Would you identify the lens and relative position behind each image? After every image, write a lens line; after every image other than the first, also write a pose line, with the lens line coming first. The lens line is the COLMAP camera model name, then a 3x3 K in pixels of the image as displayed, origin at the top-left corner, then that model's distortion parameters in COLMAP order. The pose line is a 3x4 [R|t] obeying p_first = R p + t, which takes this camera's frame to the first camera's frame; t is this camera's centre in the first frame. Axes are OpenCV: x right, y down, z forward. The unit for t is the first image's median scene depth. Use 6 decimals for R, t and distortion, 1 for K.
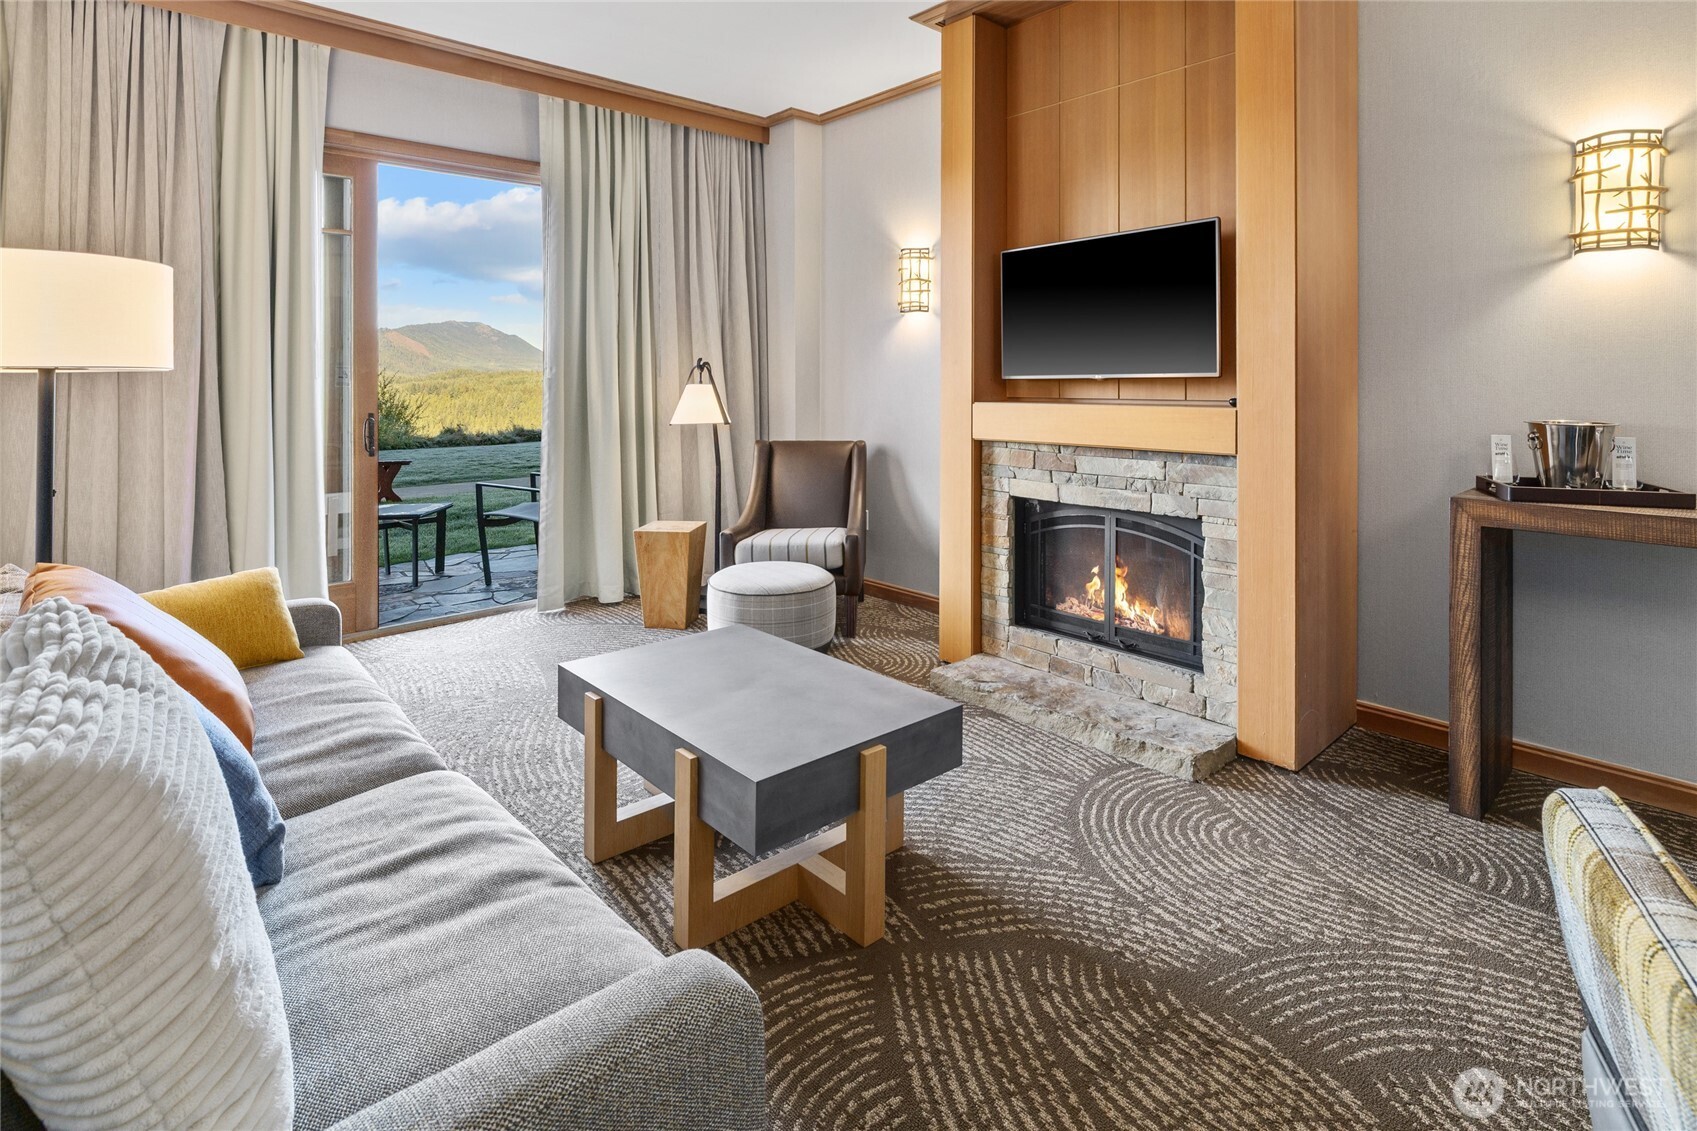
lens RADIAL K [[841.5, 0, 868.7], [0, 841.5, 433.7], [0, 0, 1]] dist [-0.005886, 0.000244]
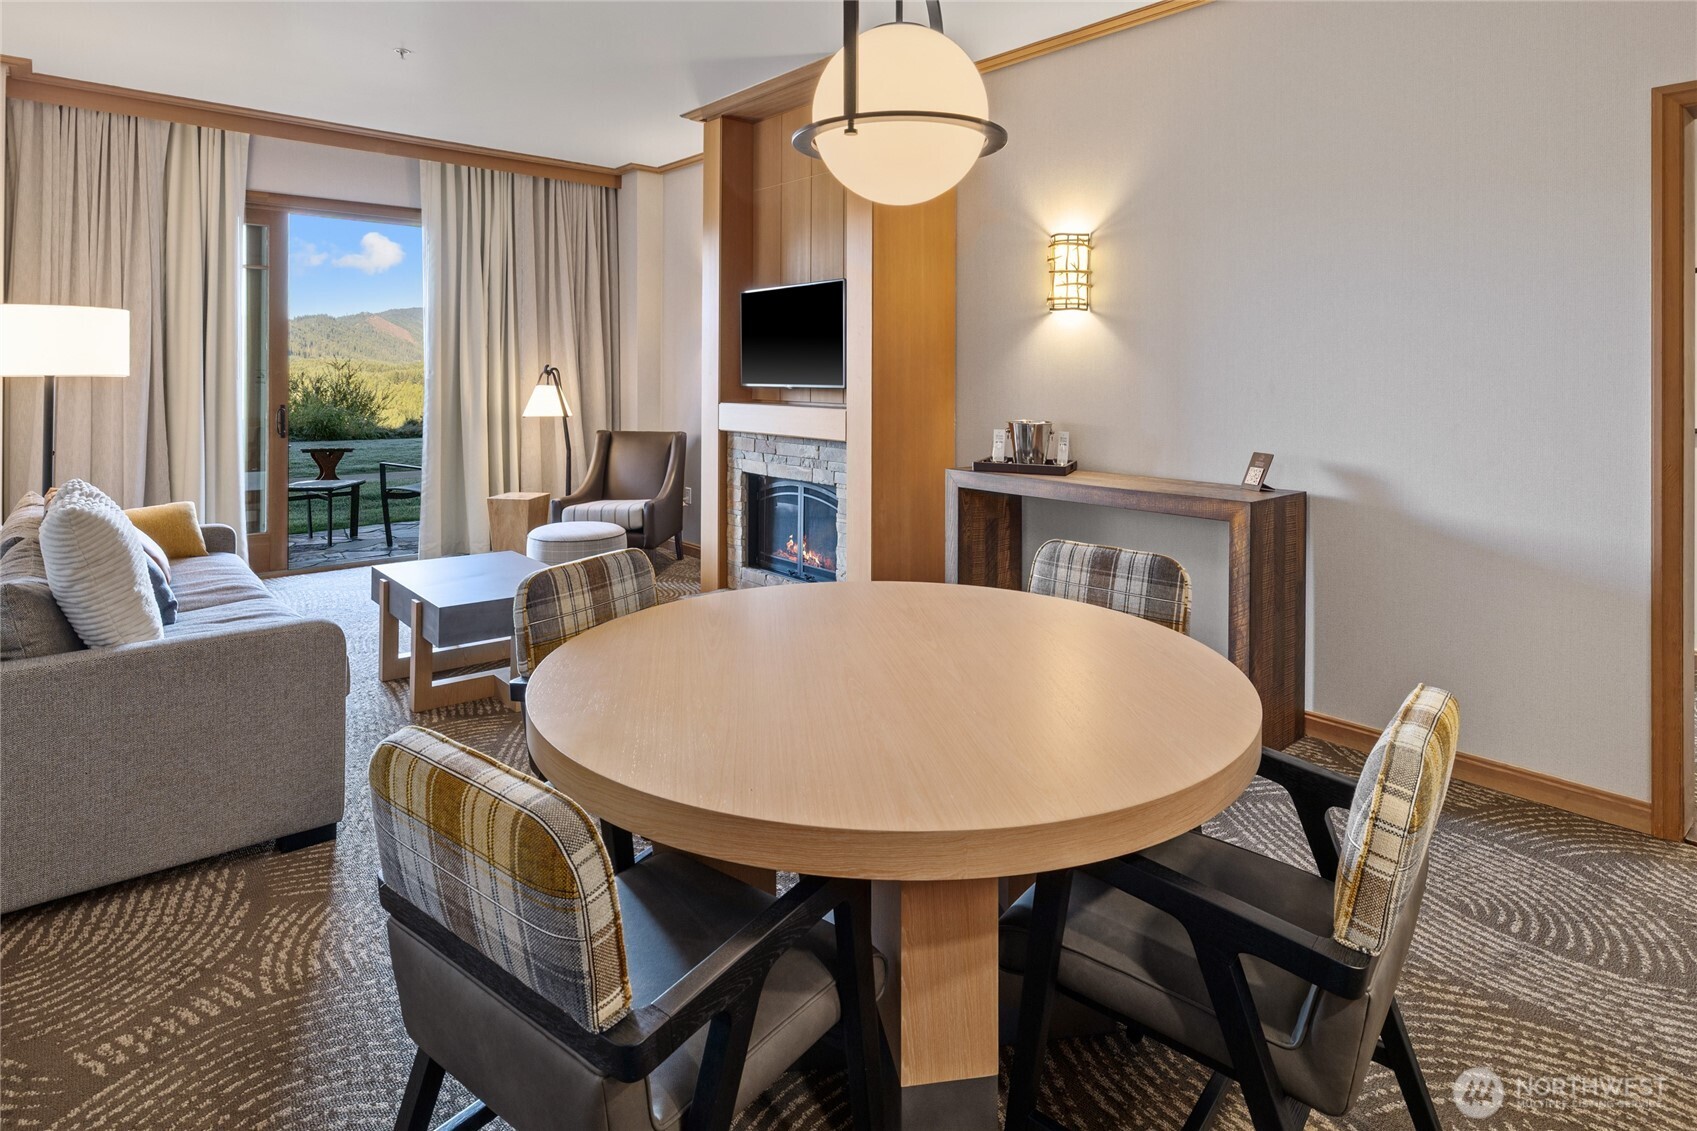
lens RADIAL K [[912.0, 0, 881.3], [0, 912.0, 437.5], [0, 0, 1]] dist [0.012245, -0.004948]
pose [[0.999847, 0.013063, -0.011607, 0.403308], [-0.012993, 0.999897, 0.006096, 0.006082], [0.011686, -0.005945, 0.999914, -0.472355]]
